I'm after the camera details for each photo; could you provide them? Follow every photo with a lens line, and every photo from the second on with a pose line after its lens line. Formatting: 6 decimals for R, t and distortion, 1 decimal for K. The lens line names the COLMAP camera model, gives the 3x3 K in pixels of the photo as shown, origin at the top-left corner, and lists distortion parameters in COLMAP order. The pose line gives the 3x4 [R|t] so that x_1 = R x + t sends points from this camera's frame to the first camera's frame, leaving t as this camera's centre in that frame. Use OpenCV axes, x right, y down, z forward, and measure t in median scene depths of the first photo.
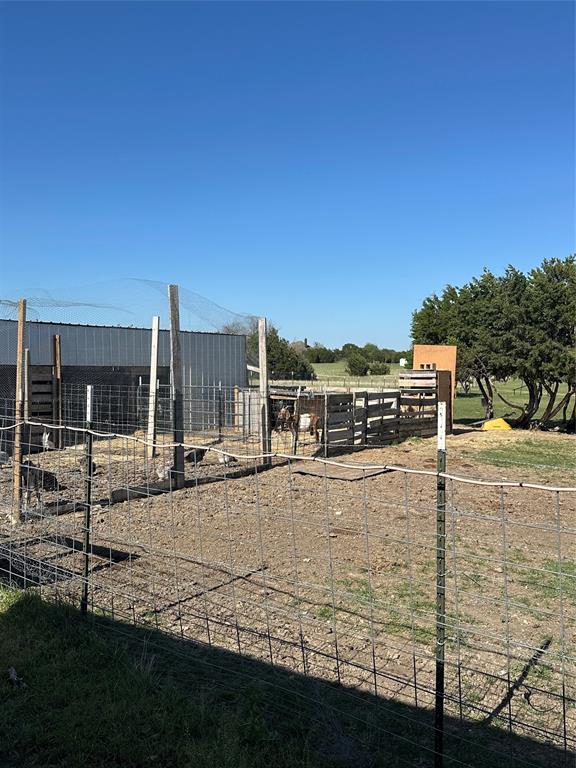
lens RADIAL K [[716.2, 0, 288.0], [0, 716.2, 382.9], [0, 0, 1]] dist [0.000243, 0.000000]
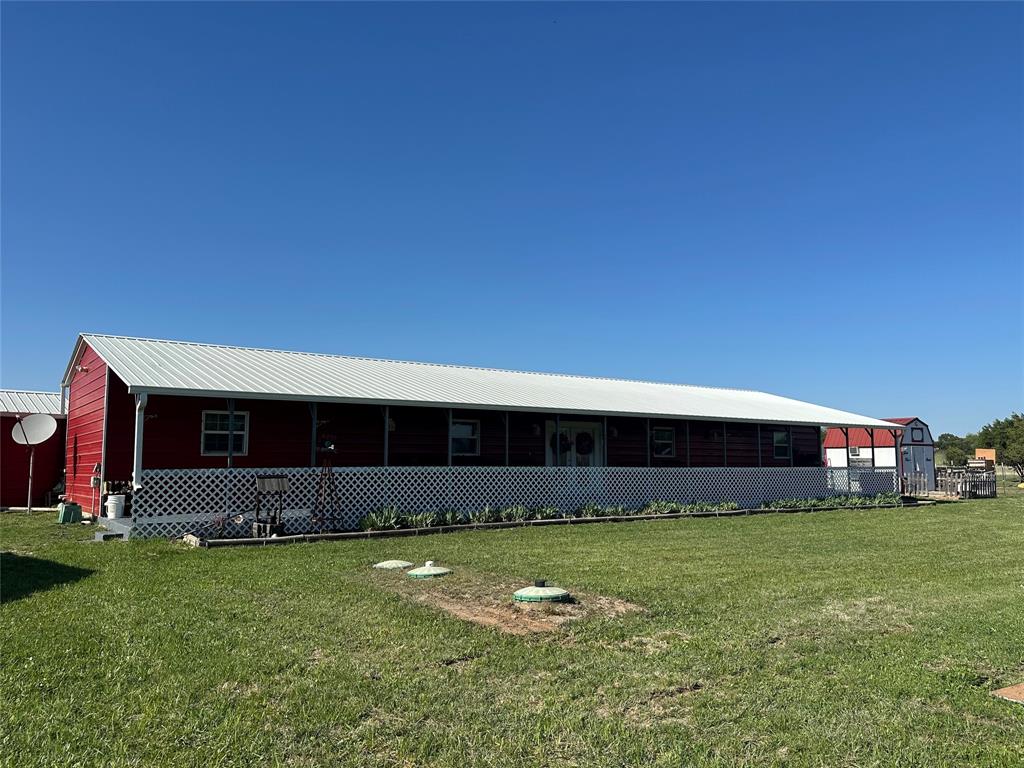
lens RADIAL K [[777.7, 0, 511.8], [0, 777.7, 384.5], [0, 0, 1]] dist [0.001779, 0.000384]
pose [[0.911171, -0.040767, -0.410007, -0.147808], [-0.008088, 0.993132, -0.116722, 0.045905], [0.411949, 0.109670, 0.904583, -1.886417]]
